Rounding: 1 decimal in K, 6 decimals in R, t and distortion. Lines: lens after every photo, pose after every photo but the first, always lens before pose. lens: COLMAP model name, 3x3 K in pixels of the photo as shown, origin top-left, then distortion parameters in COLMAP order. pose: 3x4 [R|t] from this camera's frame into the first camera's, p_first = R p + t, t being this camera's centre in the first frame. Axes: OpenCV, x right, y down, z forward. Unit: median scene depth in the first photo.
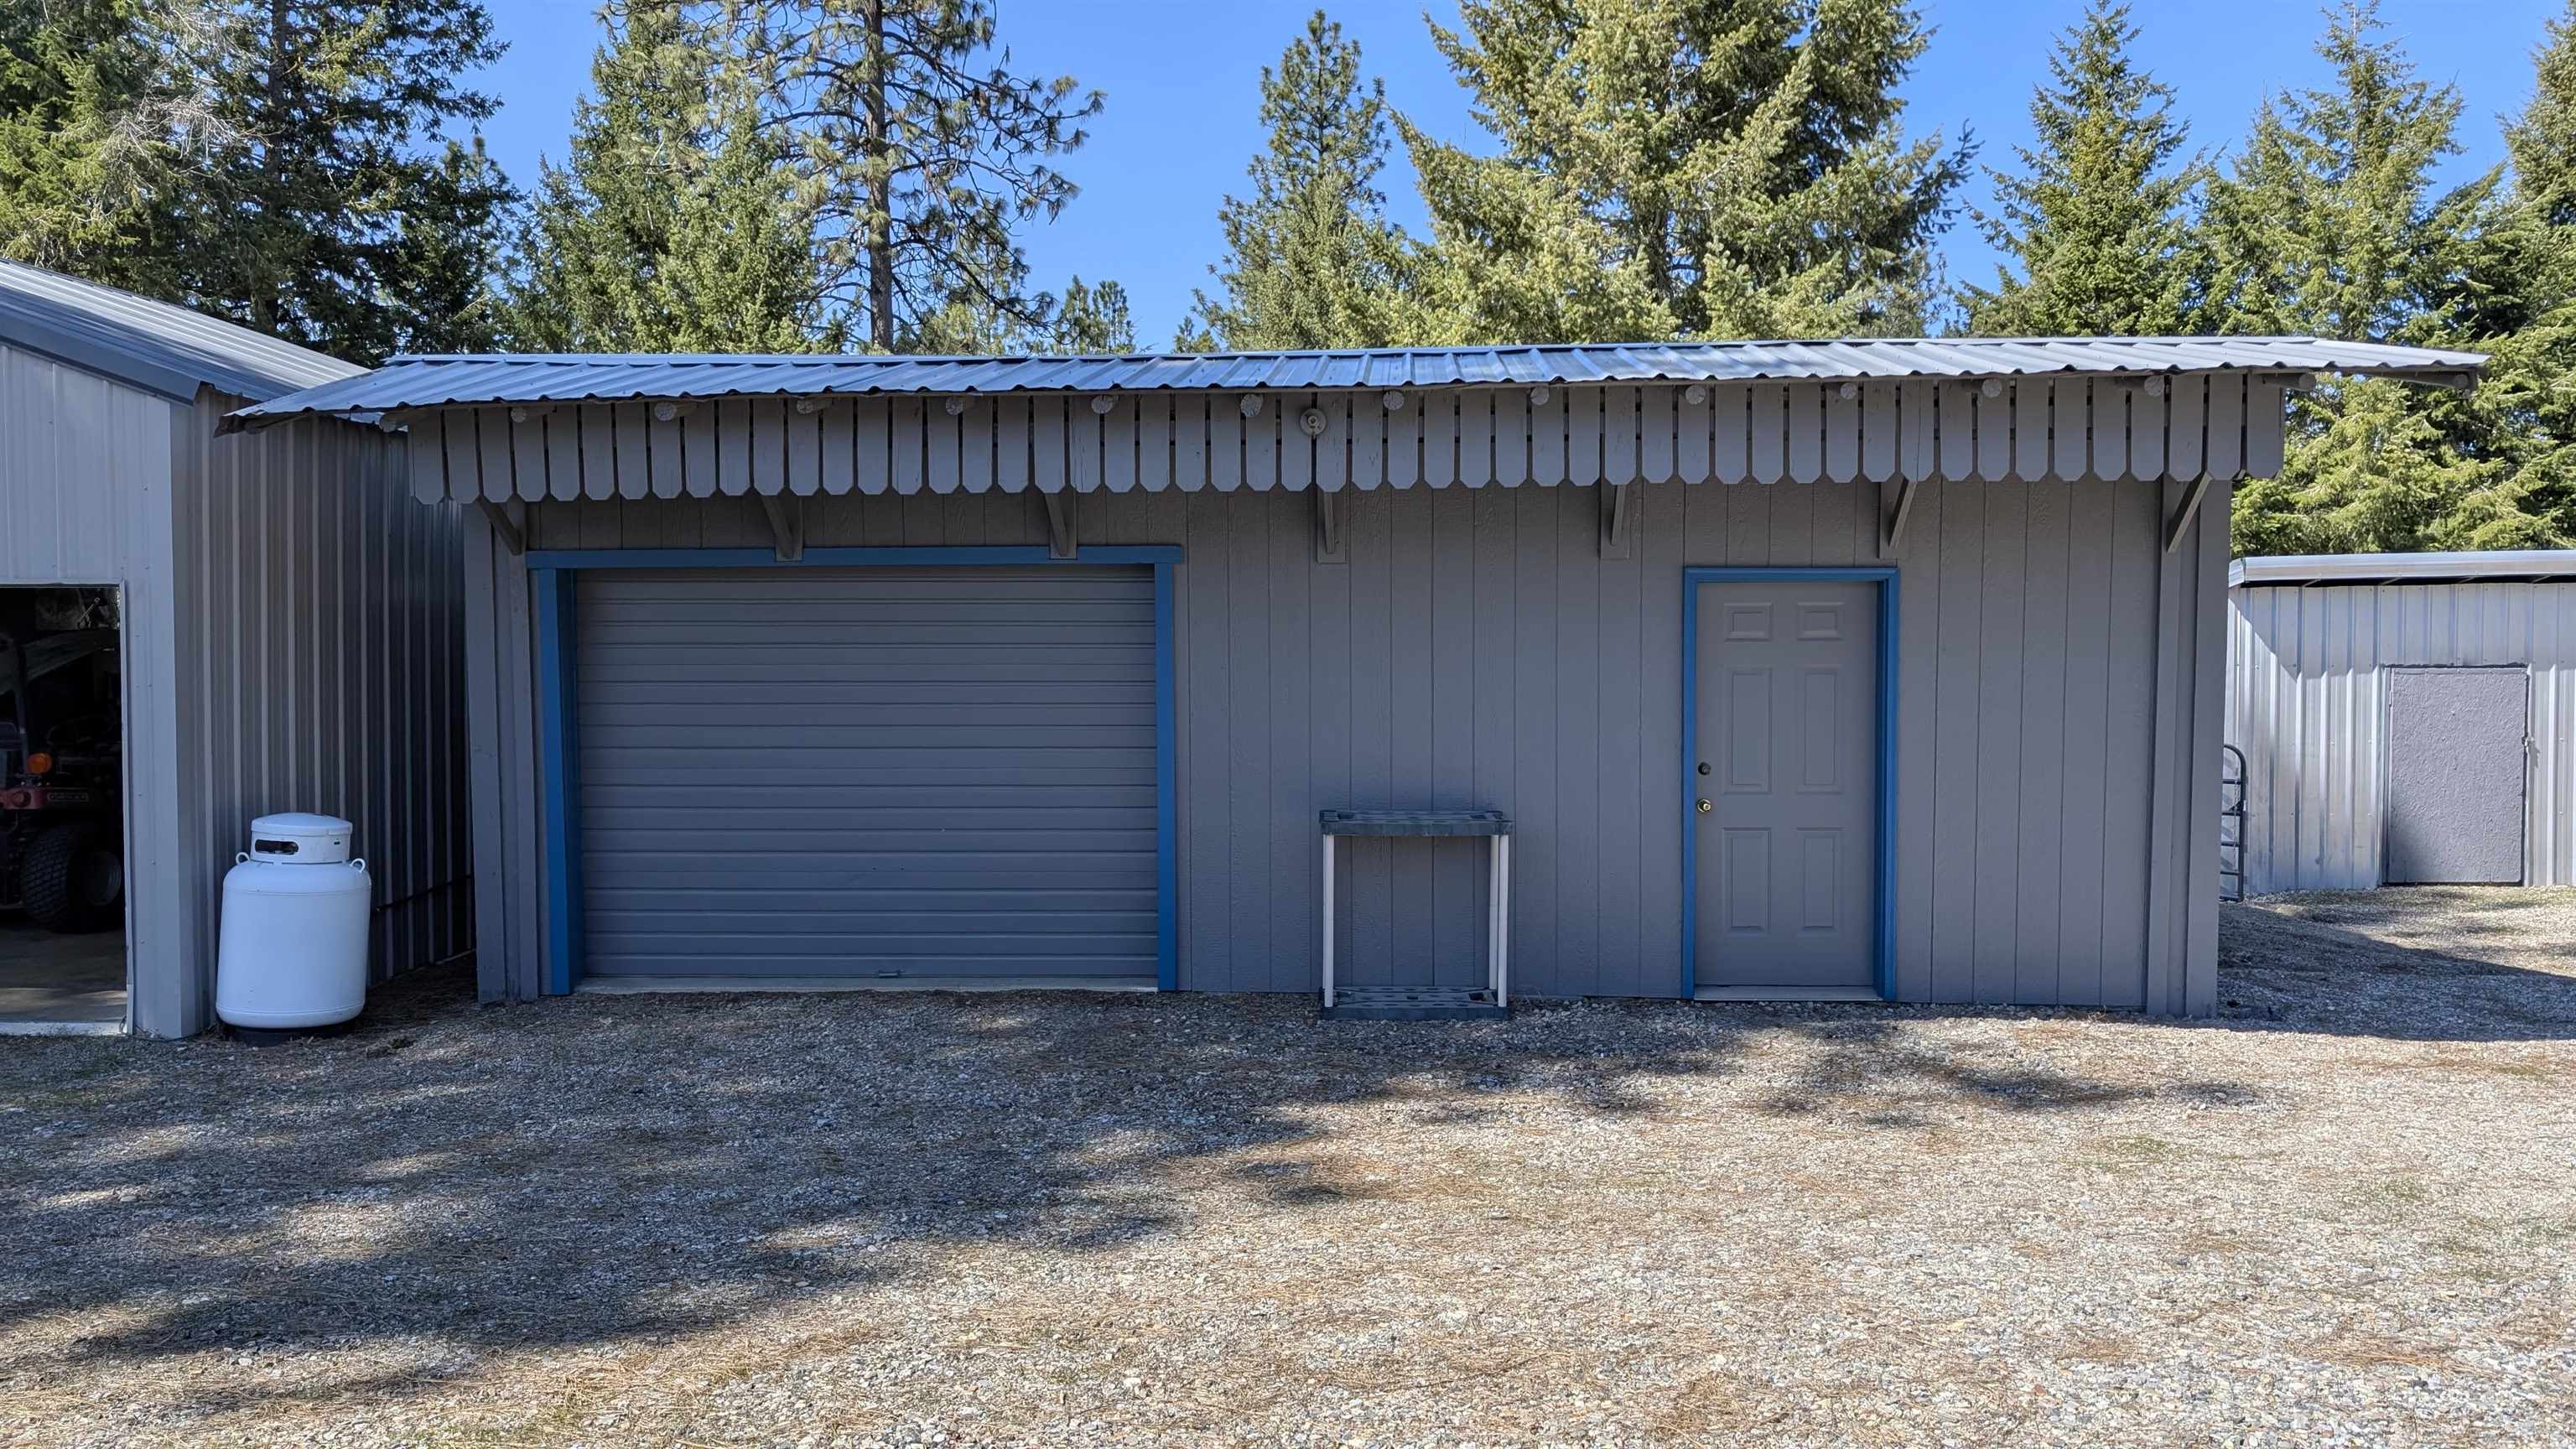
lens RADIAL K [[1886.7, 0, 1288.0], [0, 1886.7, 724.5], [0, 0, 1]] dist [0.025673, -0.010252]
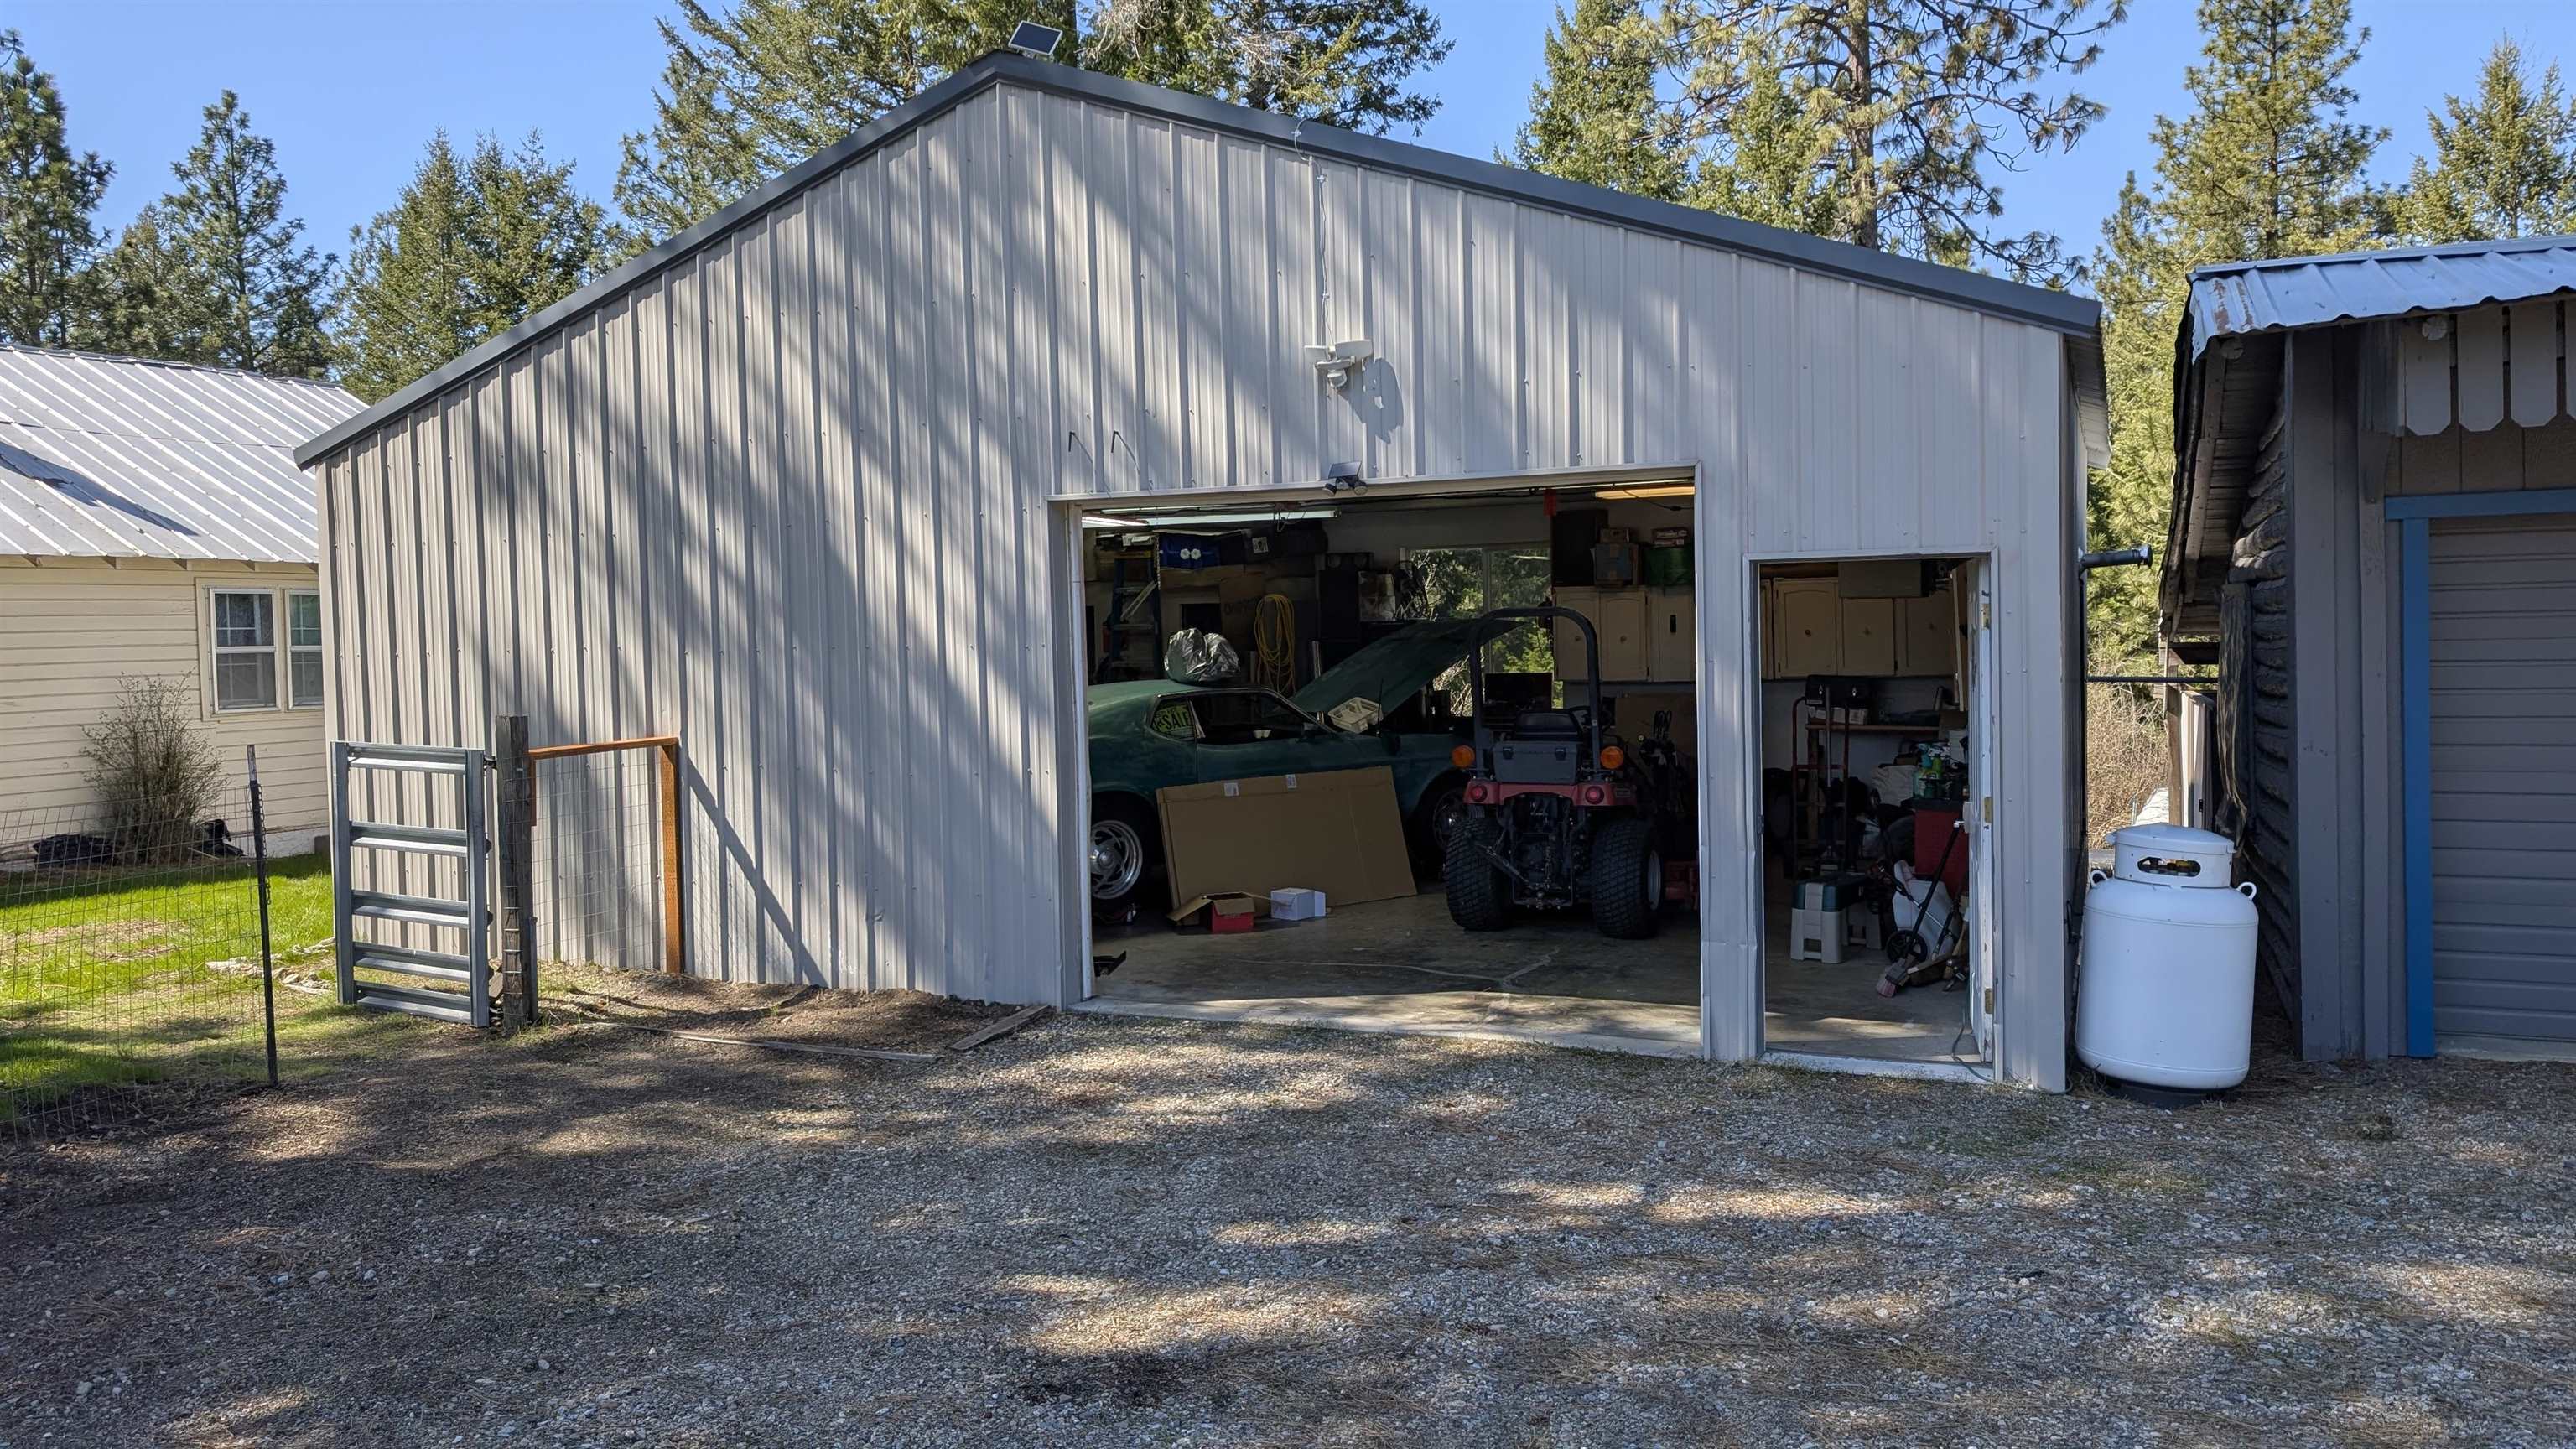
lens RADIAL K [[1886.7, 0, 1288.0], [0, 1886.7, 724.5], [0, 0, 1]] dist [0.025673, -0.010252]
pose [[0.931480, 0.000858, -0.363792, -0.131205], [0.002221, 0.999965, 0.008045, -0.001064], [0.363786, -0.008302, 0.931446, 0.020527]]
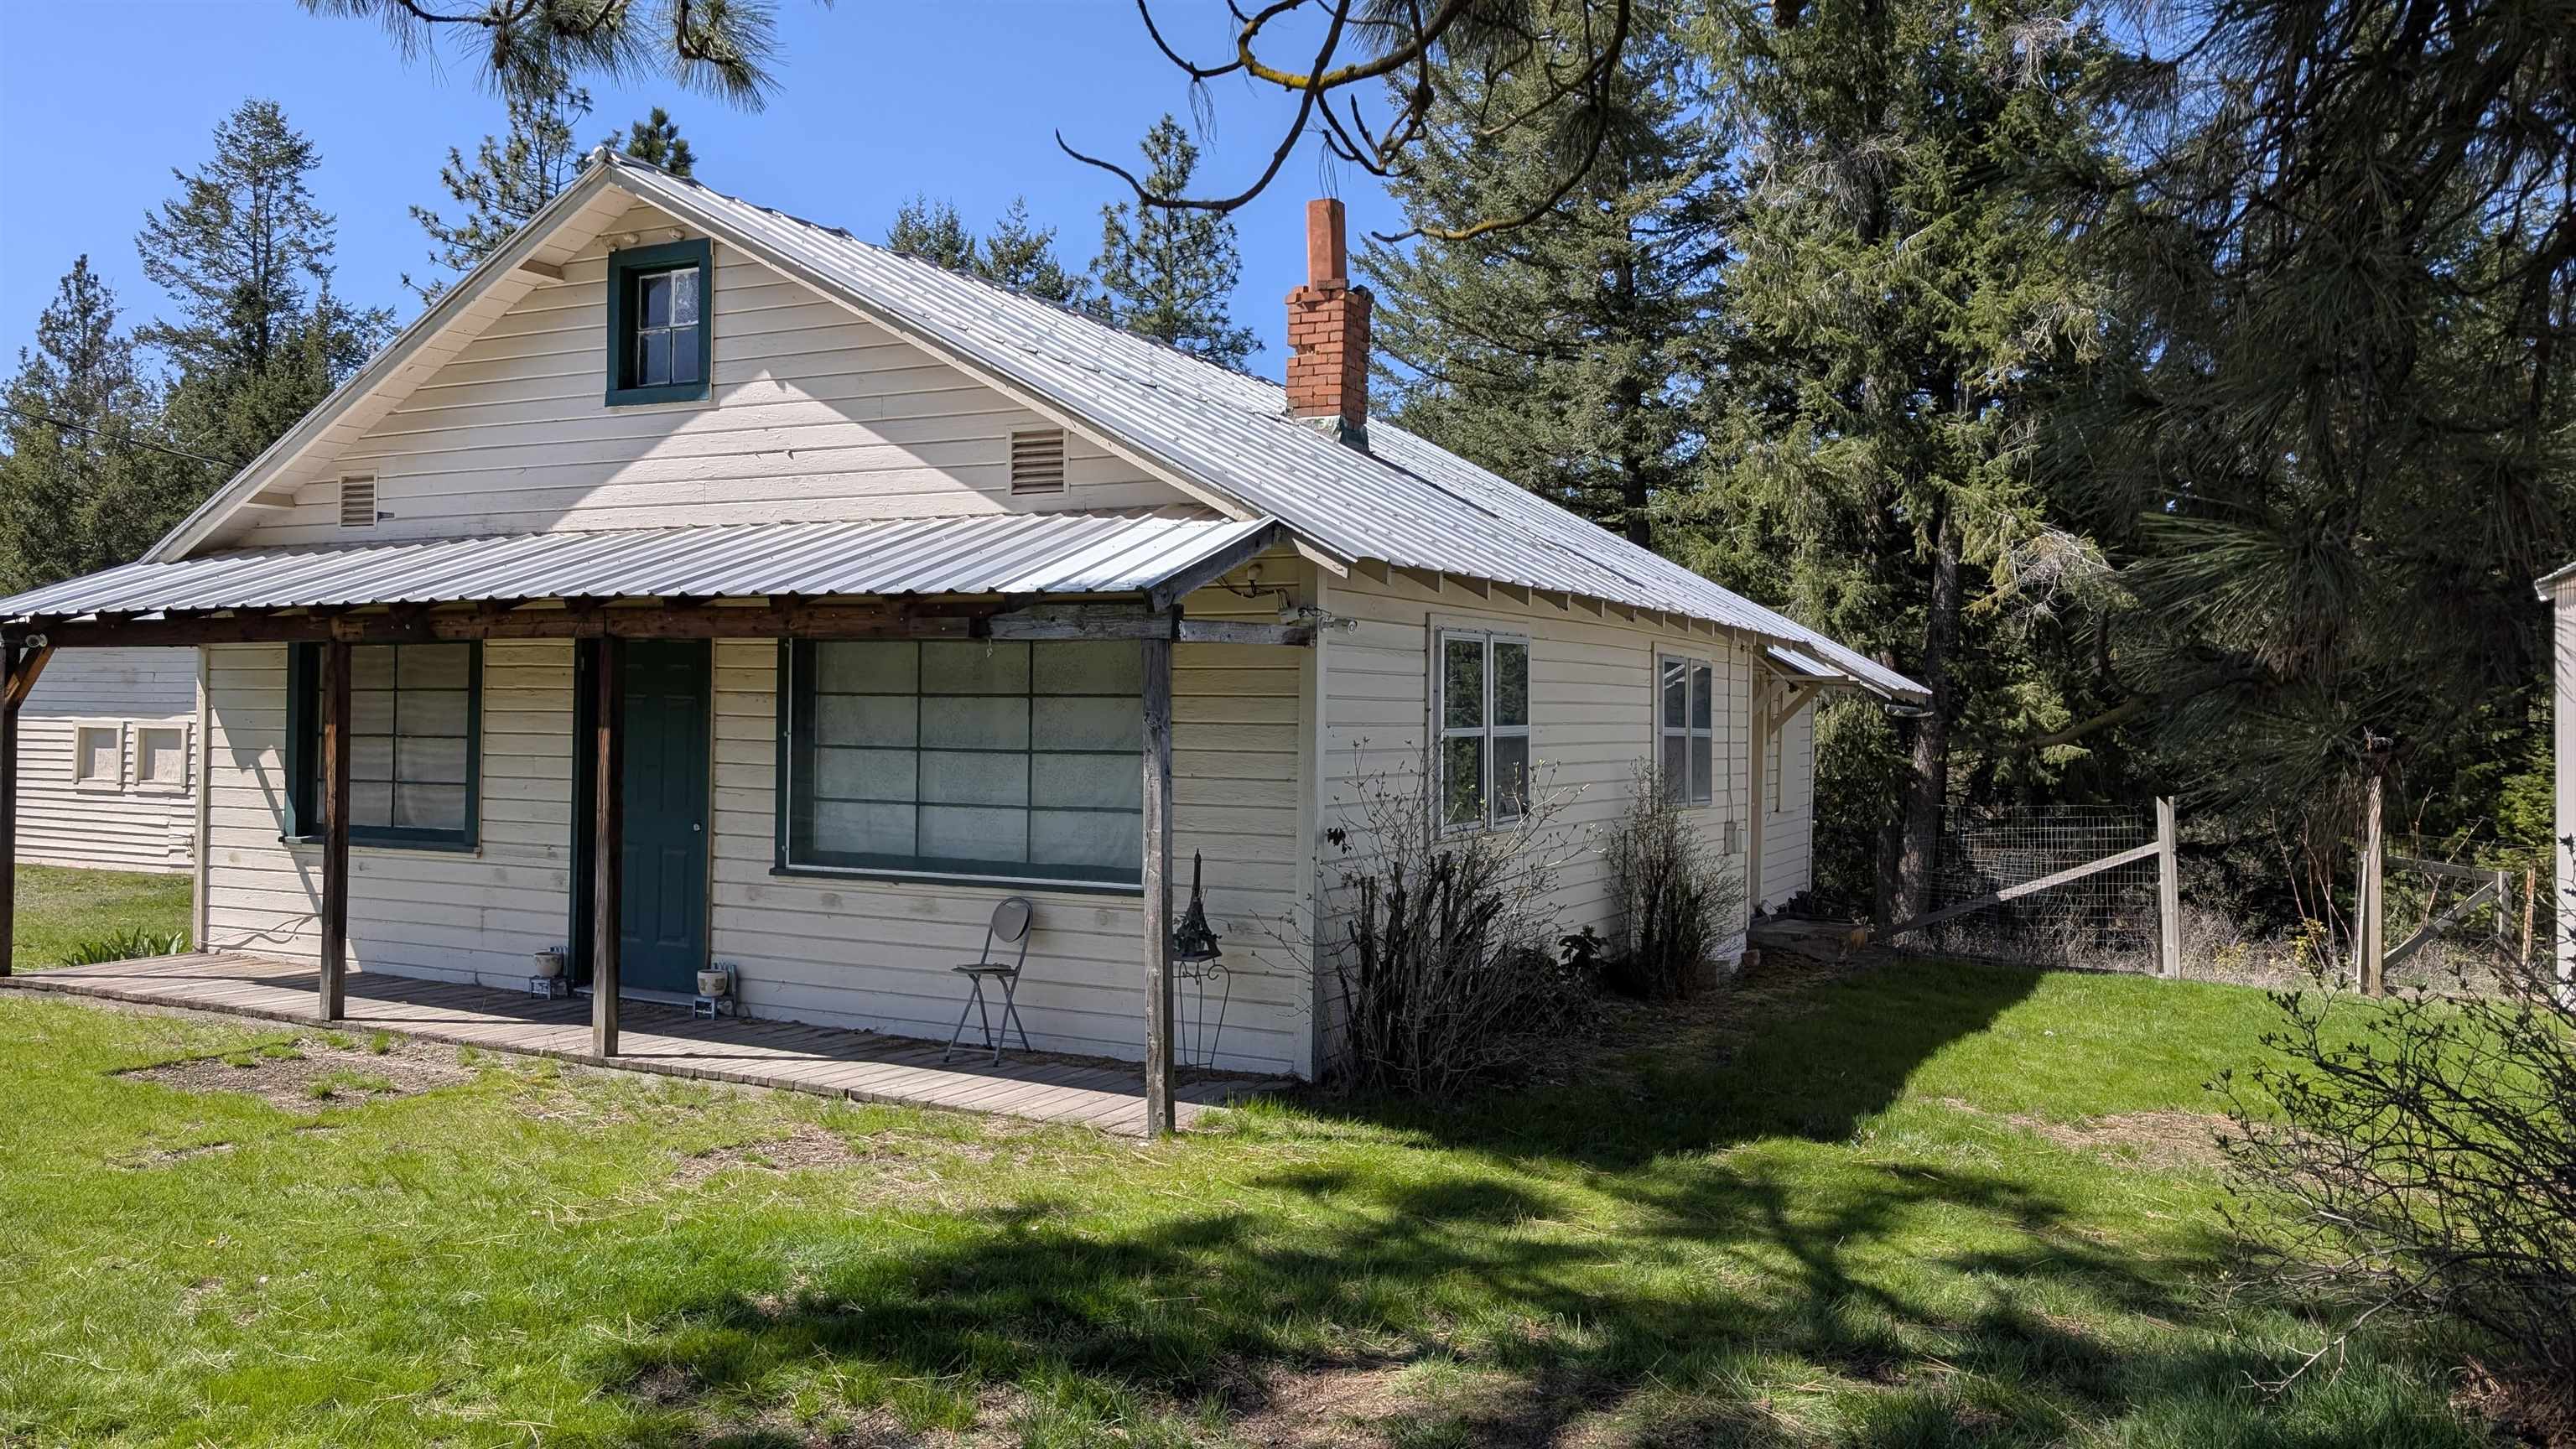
lens RADIAL K [[1886.7, 0, 1288.0], [0, 1886.7, 724.5], [0, 0, 1]] dist [0.025673, -0.010252]
pose [[0.909550, 0.009448, -0.415488, -0.415592], [-0.029733, 0.998659, -0.042378, 0.000039], [0.414530, 0.050899, 0.908611, -0.008268]]
